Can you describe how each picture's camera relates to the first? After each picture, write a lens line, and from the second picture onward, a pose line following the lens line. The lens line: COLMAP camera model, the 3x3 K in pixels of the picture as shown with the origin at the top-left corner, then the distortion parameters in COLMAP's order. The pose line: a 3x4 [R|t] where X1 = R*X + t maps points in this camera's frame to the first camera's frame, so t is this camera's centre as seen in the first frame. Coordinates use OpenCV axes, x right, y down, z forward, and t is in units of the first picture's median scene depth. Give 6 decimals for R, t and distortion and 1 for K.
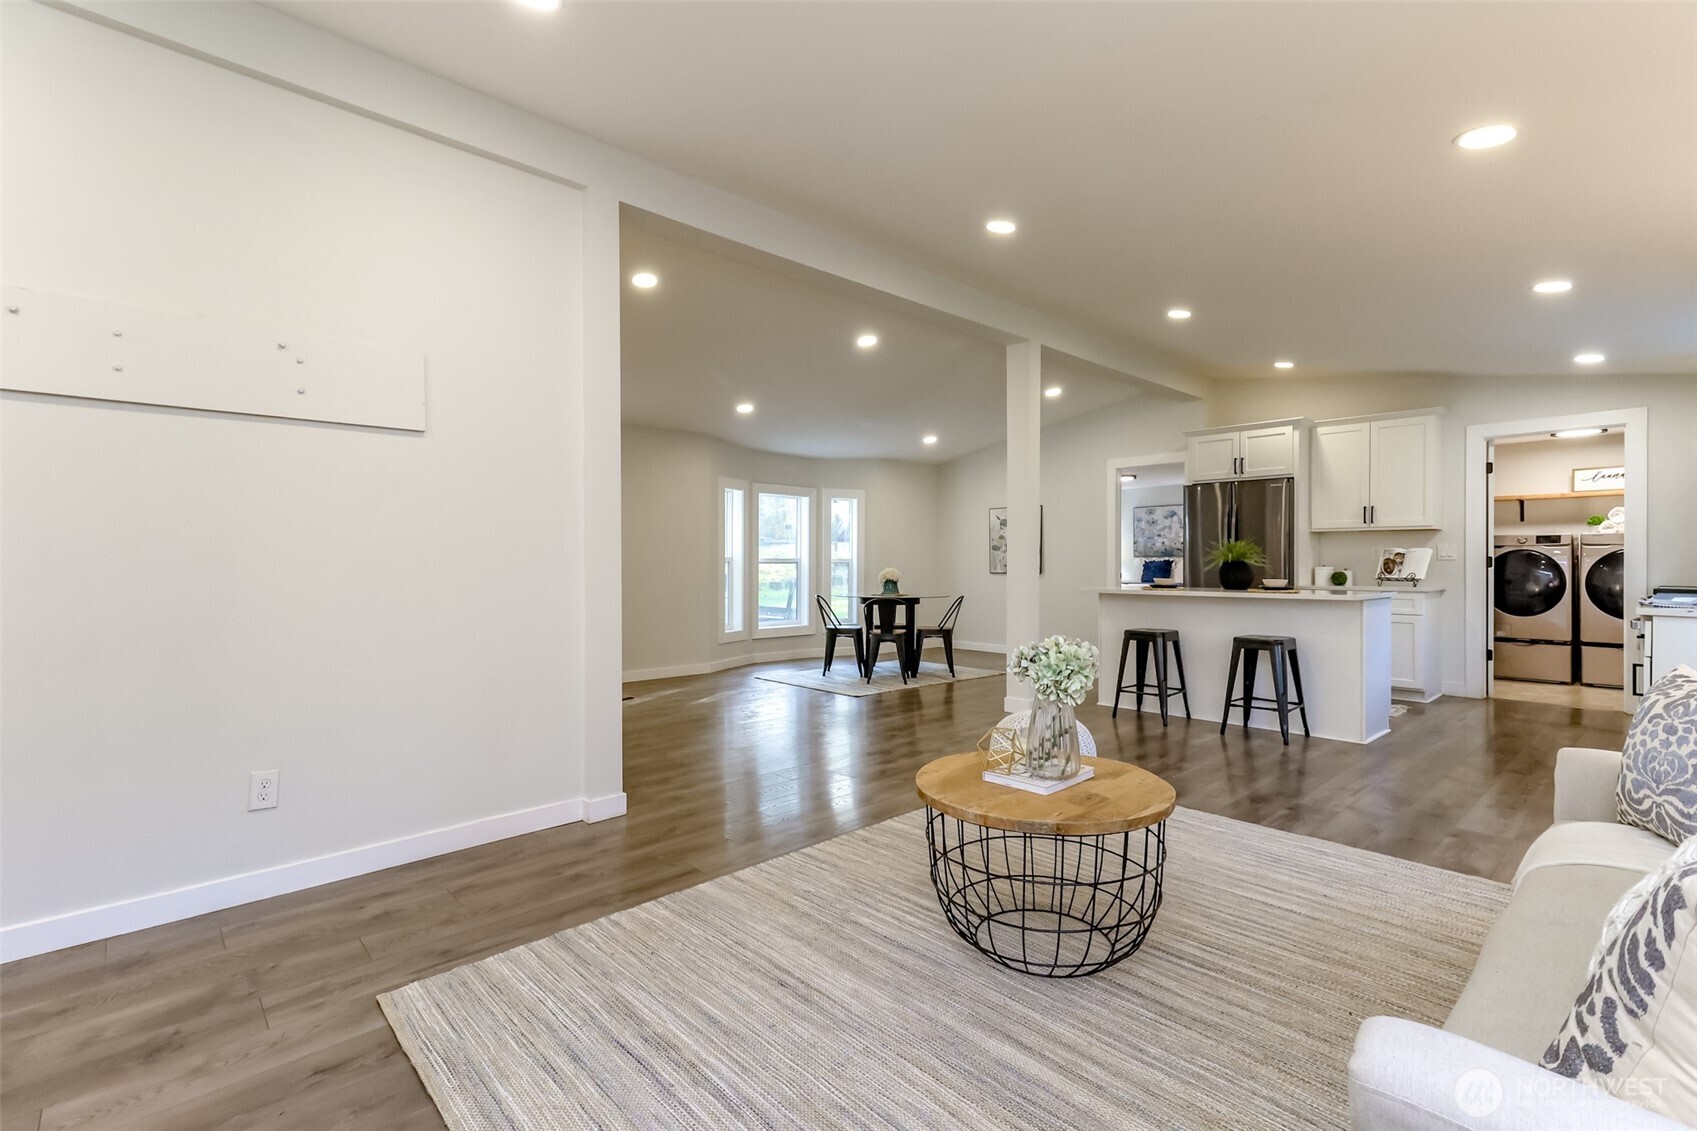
lens RADIAL K [[771.9, 0, 839.6], [0, 771.9, 567.8], [0, 0, 1]] dist [0.018848, -0.000107]
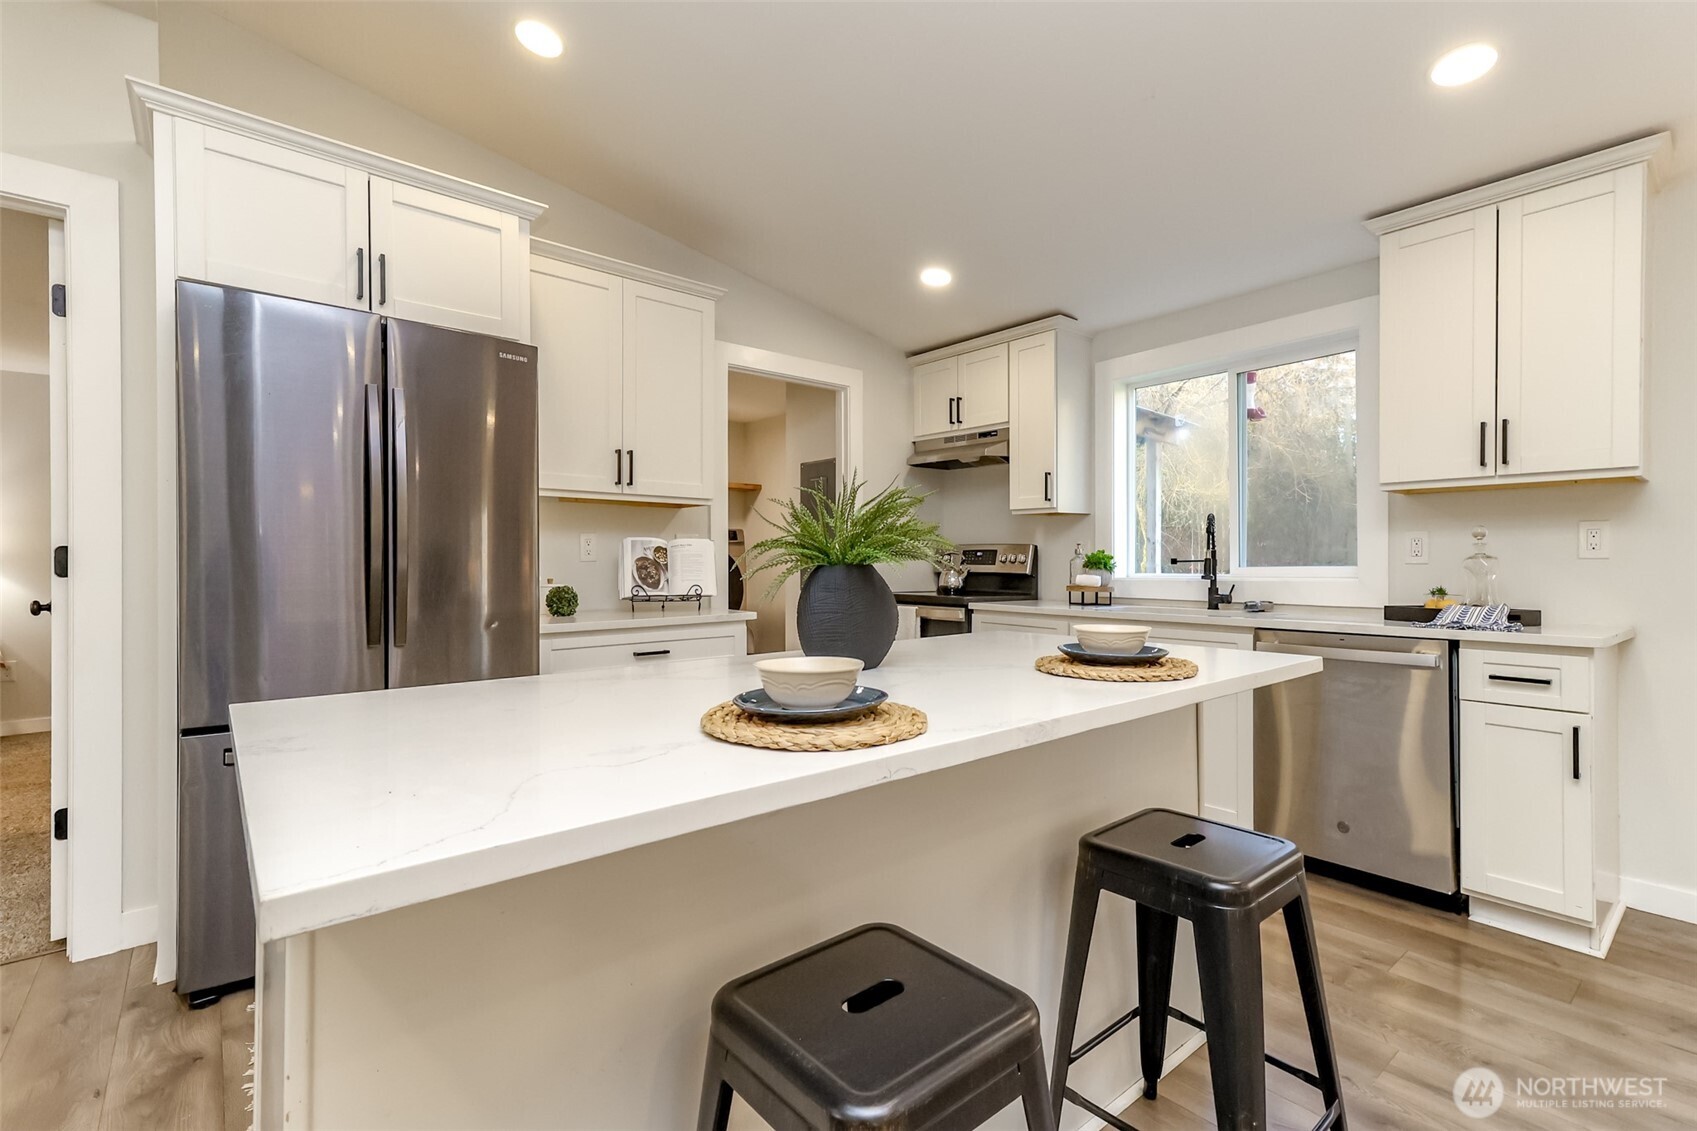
lens RADIAL K [[774.7, 0, 870.3], [0, 774.7, 563.1], [0, 0, 1]] dist [0.026847, 0.000168]
pose [[0.023332, -0.001531, 0.999727, 0.183928], [0.009311, 0.999956, 0.001314, -0.007288], [-0.999684, 0.009278, 0.023345, 0.787018]]
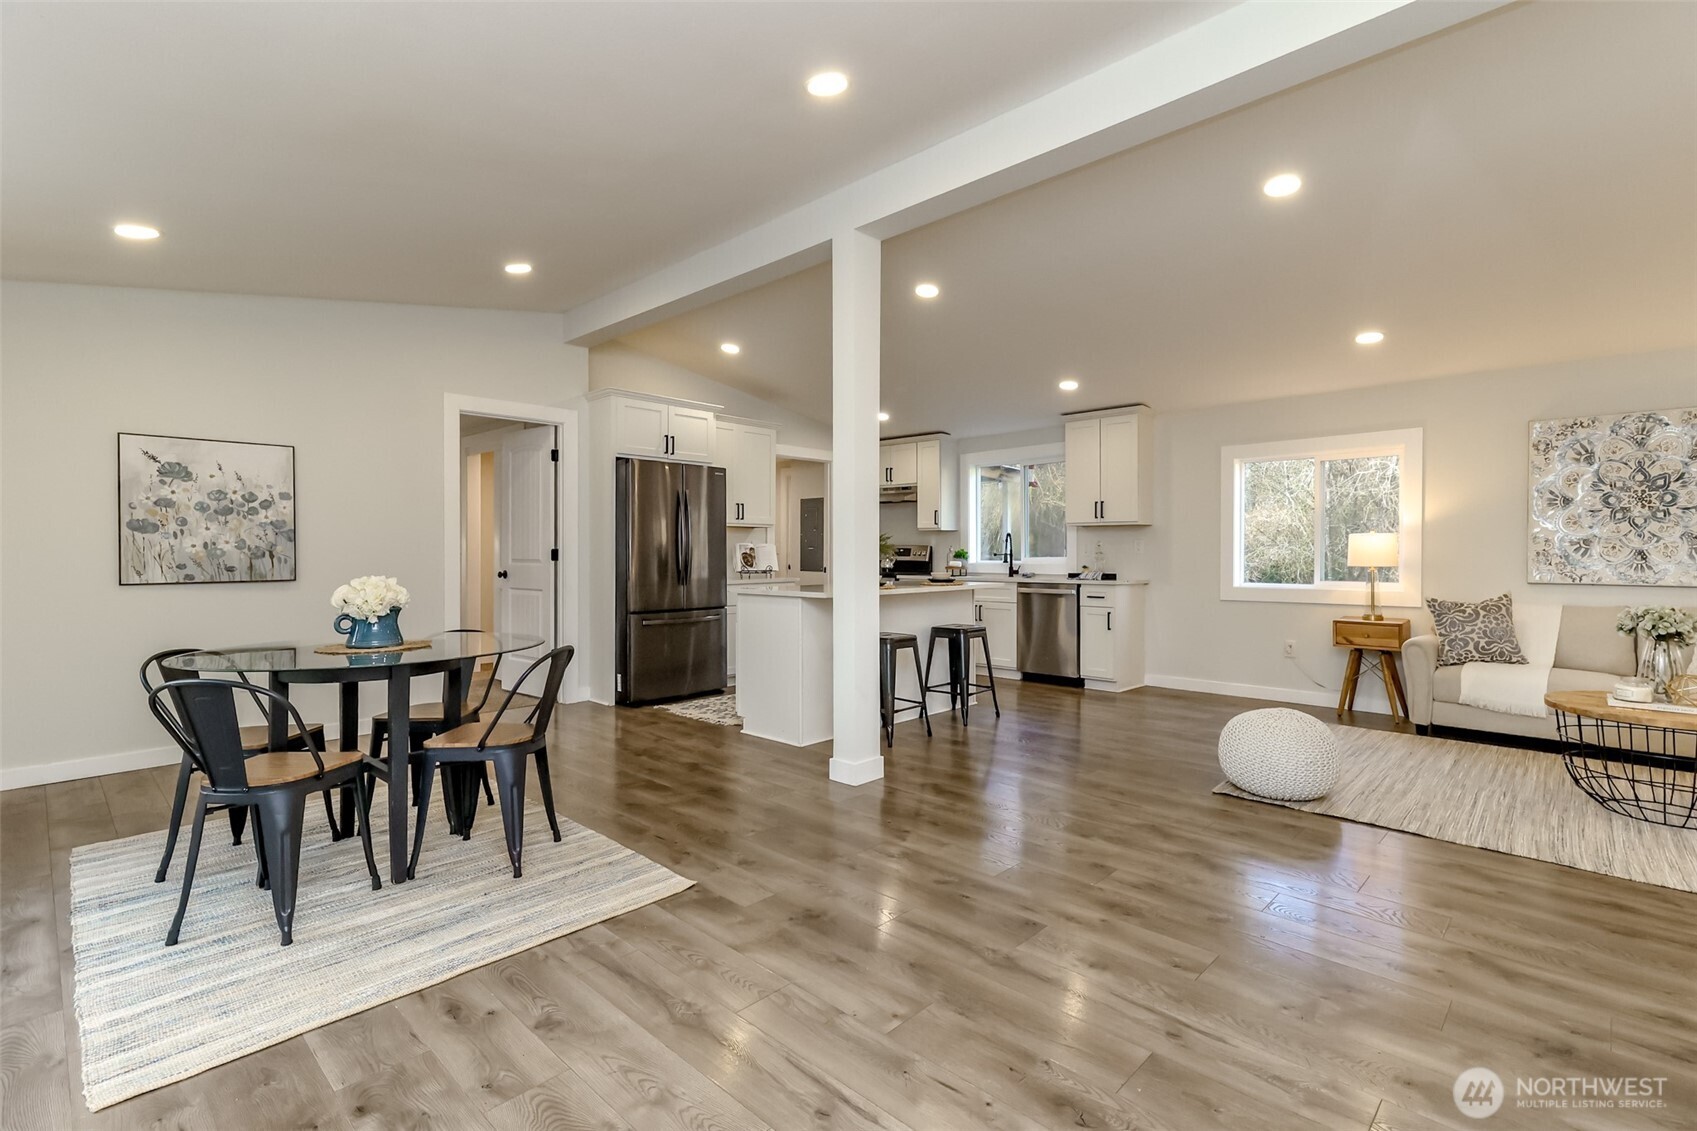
lens RADIAL K [[781.8, 0, 867.2], [0, 781.8, 552.4], [0, 0, 1]] dist [0.007617, 0.000133]
pose [[-0.081836, 0.001820, 0.996644, -0.367691], [0.009043, 0.999959, -0.001084, -0.009468], [-0.996605, 0.008924, -0.081849, 0.863262]]
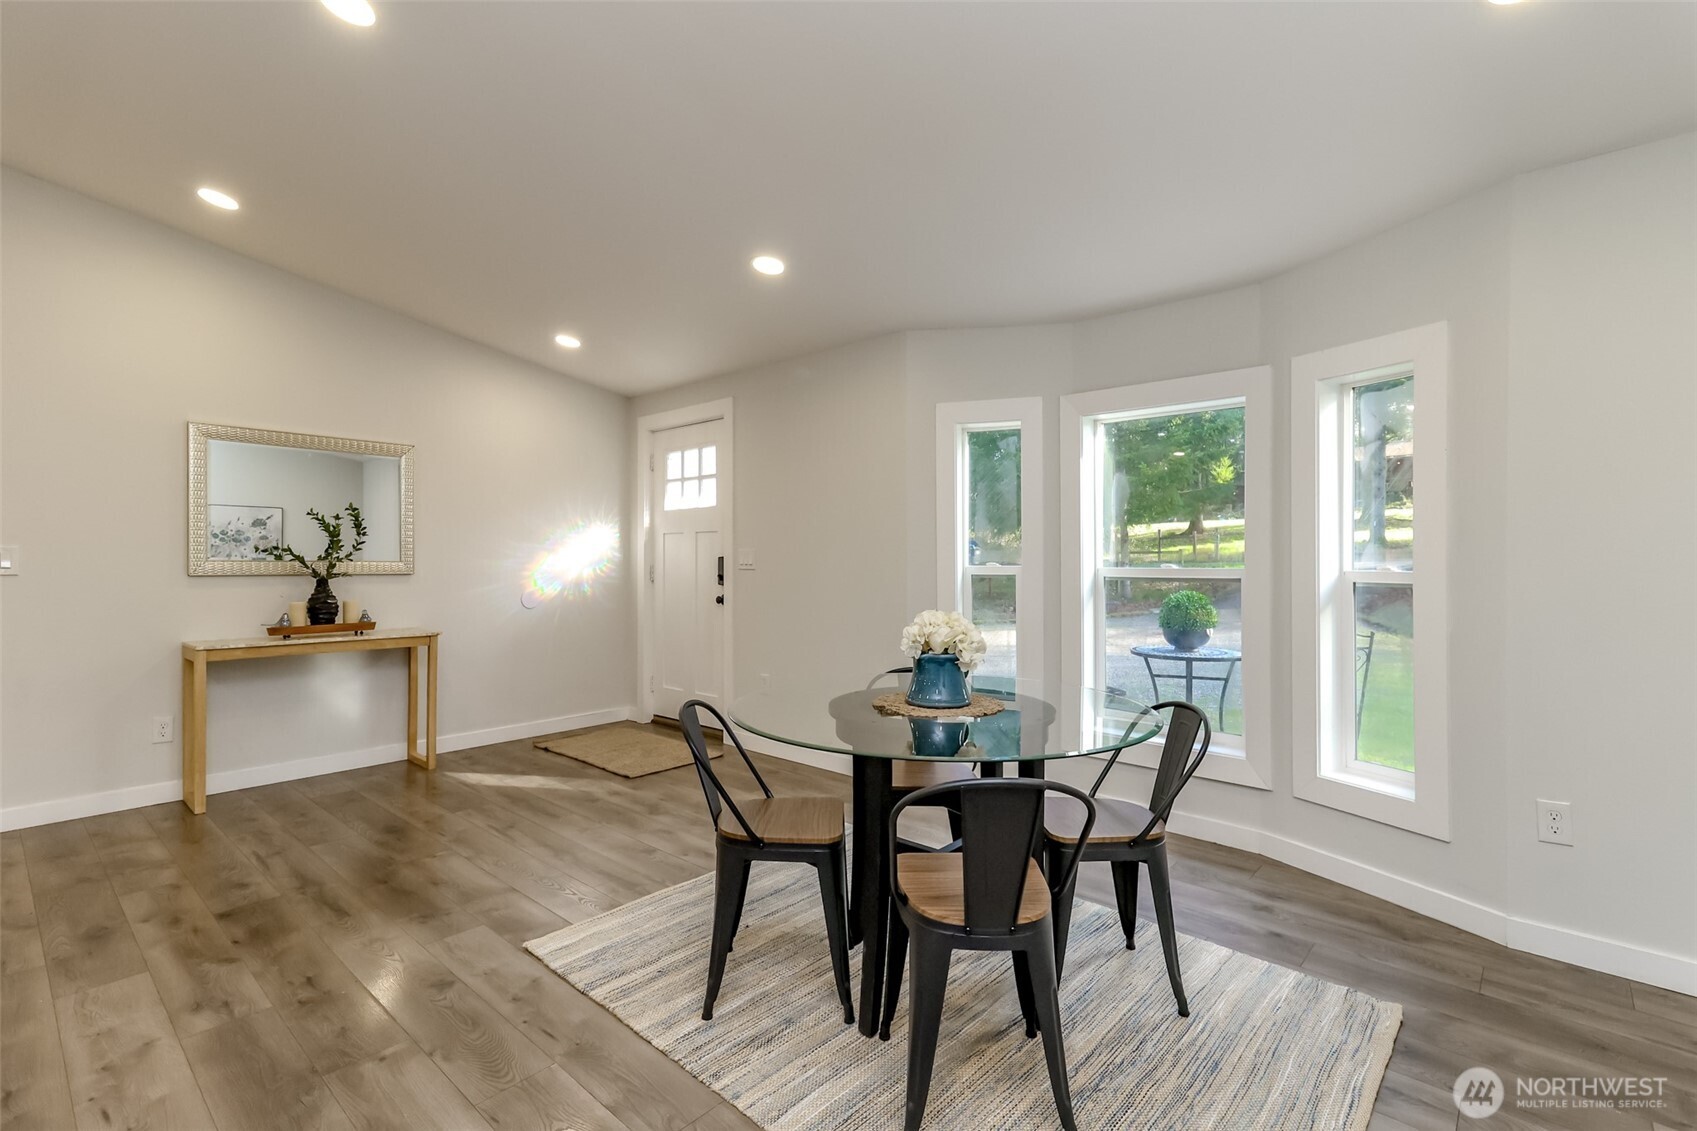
lens RADIAL K [[763.0, 0, 855.5], [0, 763.0, 561.6], [0, 0, 1]] dist [0.019920, 0.000028]
pose [[0.104388, 0.001567, -0.994535, 0.377614], [-0.007281, 0.999973, 0.000811, -0.018639], [0.994510, 0.007157, 0.104396, 1.026627]]
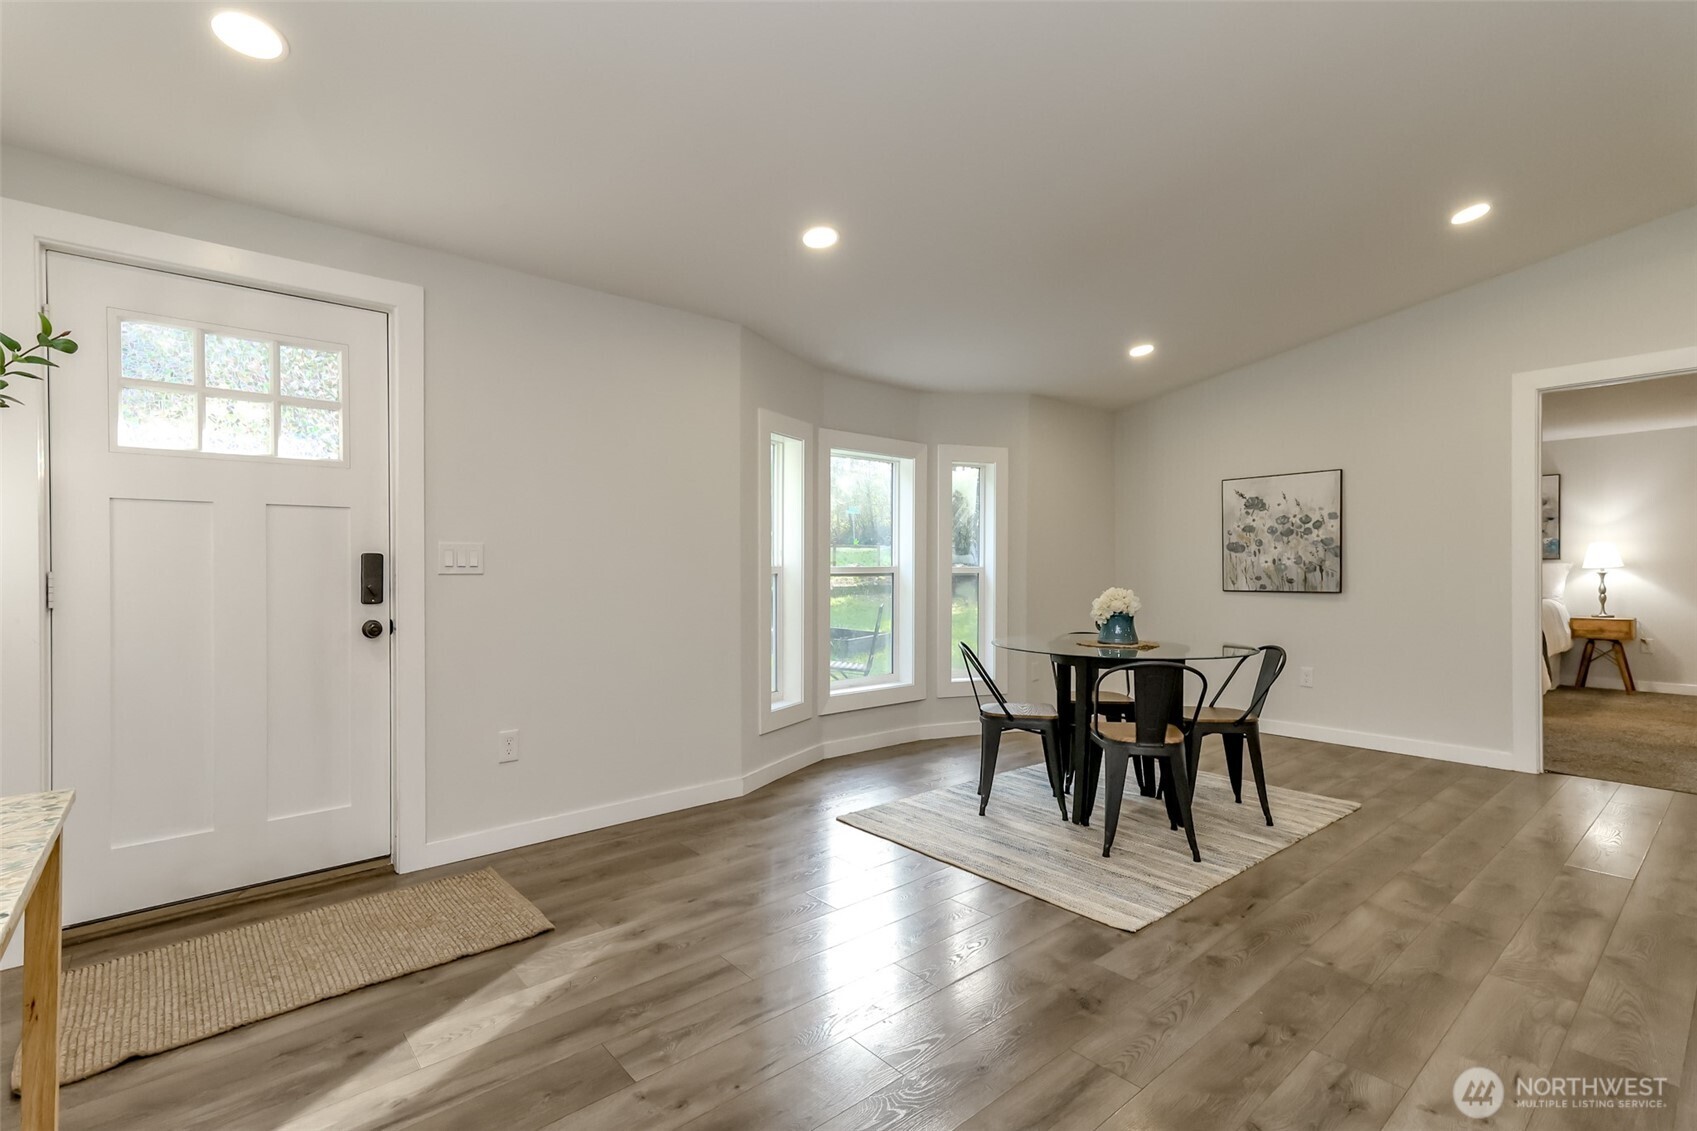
lens RADIAL K [[769.6, 0, 845.2], [0, 769.6, 571.2], [0, 0, 1]] dist [0.021538, -0.000262]
pose [[0.999268, -0.002672, -0.038162, -0.092070], [0.002626, 0.999996, -0.001260, -0.011006], [0.038165, 0.001159, 0.999271, 0.561126]]
